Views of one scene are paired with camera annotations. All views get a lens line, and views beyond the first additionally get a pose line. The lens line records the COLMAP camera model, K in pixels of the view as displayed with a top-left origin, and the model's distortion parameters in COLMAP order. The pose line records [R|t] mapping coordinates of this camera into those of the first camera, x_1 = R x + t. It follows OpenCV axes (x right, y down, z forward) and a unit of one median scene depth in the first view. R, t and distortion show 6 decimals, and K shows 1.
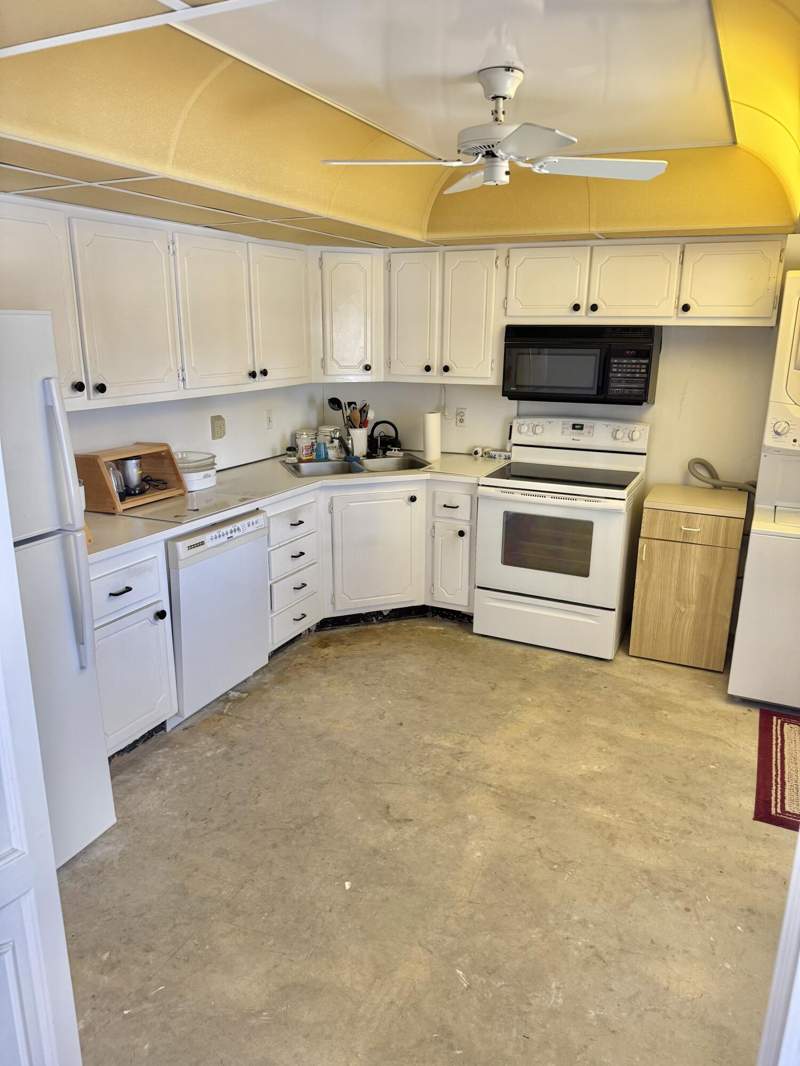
lens RADIAL K [[742.4, 0, 400.0], [0, 742.4, 533.0], [0, 0, 1]] dist [0.130864, -0.269558]
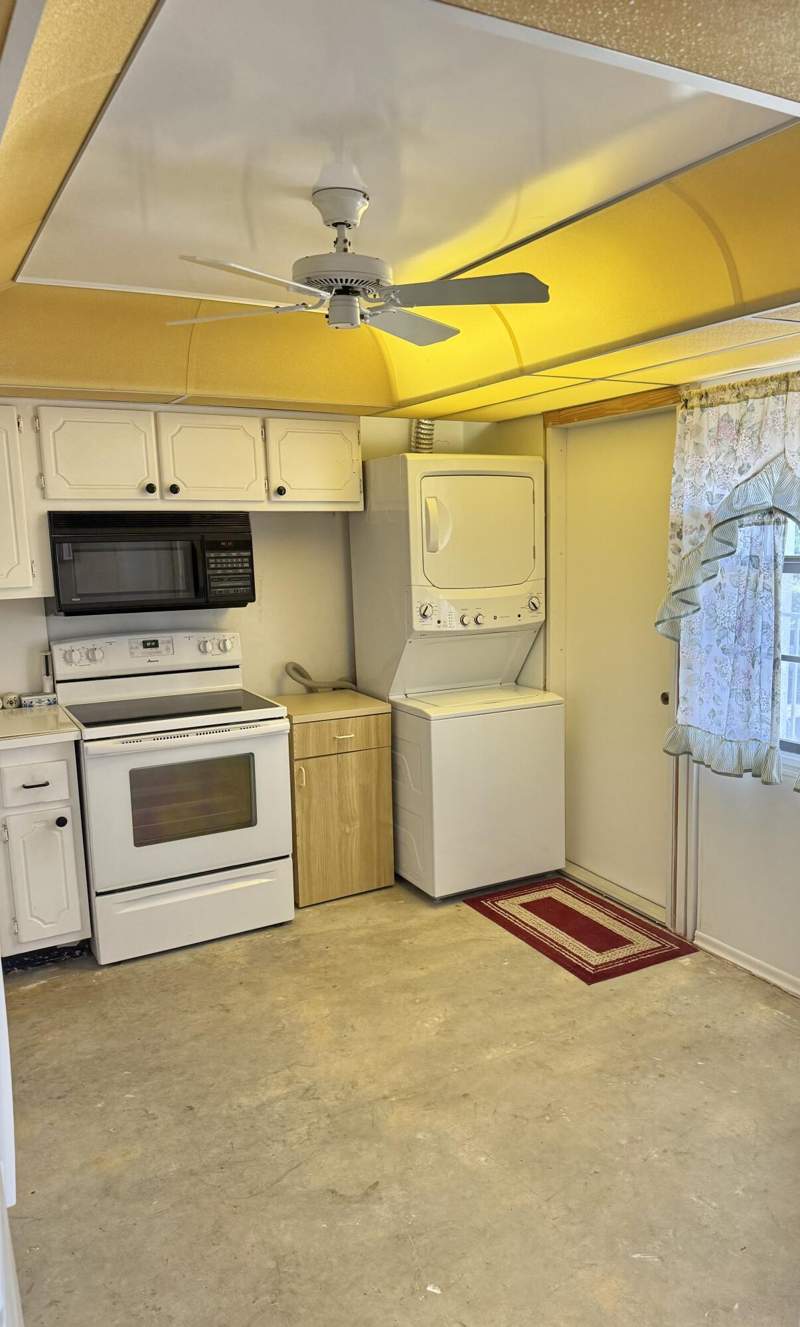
lens RADIAL K [[957.4, 0, 475.9], [0, 957.4, 679.1], [0, 0, 1]] dist [0.137207, -0.238684]
pose [[0.553096, -0.152522, 0.819037, -0.433160], [0.243554, 0.969753, 0.016116, -0.050100], [-0.796722, 0.190566, 0.573514, 0.217322]]
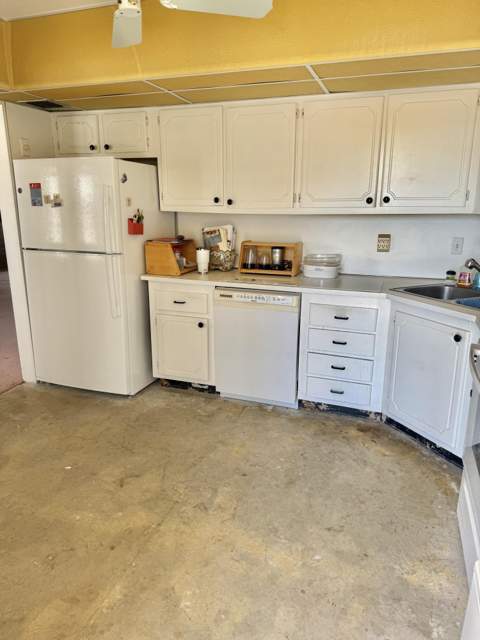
lens RADIAL K [[452.4, 0, 240.0], [0, 452.4, 320.0], [0, 0, 1]] dist [0.059407, -0.089649]
pose [[0.098293, 0.255916, -0.961689, 0.579850], [-0.263998, 0.938450, 0.222749, -0.134730], [0.959502, 0.231990, 0.159805, 0.708393]]
